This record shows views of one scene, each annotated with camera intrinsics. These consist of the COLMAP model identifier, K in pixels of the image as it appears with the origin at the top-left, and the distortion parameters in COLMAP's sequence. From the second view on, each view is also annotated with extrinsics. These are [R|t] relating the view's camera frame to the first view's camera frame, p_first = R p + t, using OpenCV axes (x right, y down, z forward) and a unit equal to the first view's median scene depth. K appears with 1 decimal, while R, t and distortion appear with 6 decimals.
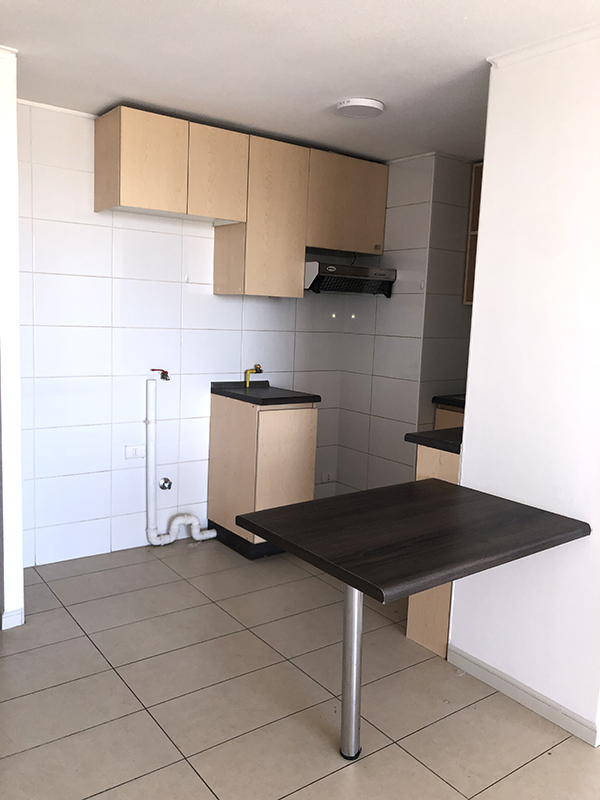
lens RADIAL K [[661.7, 0, 300.0], [0, 661.7, 400.0], [0, 0, 1]] dist [0.000516, -0.008355]
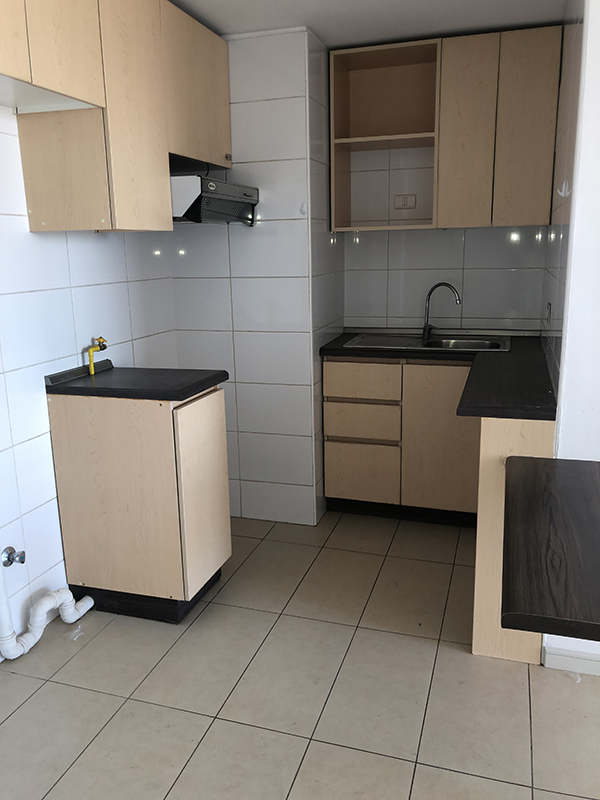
lens RADIAL K [[661.7, 0, 300.0], [0, 661.7, 400.0], [0, 0, 1]] dist [0.000516, -0.008355]
pose [[0.805003, -0.188531, 0.562518, -0.295825], [0.130266, 0.981195, 0.142432, -0.062782], [-0.578793, -0.041381, 0.814424, 0.357043]]
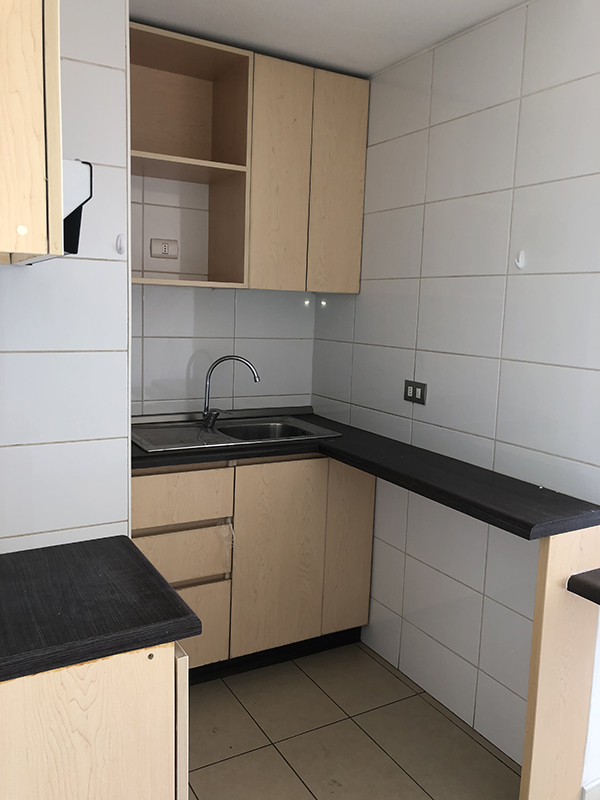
lens RADIAL K [[655.0, 0, 311.7], [0, 655.0, 395.5], [0, 0, 1]] dist [0.000941, -0.005026]
pose [[0.098599, -0.167724, 0.980891, -0.290631], [0.104194, 0.982016, 0.157443, -0.123437], [-0.989658, 0.086679, 0.114301, 0.809003]]
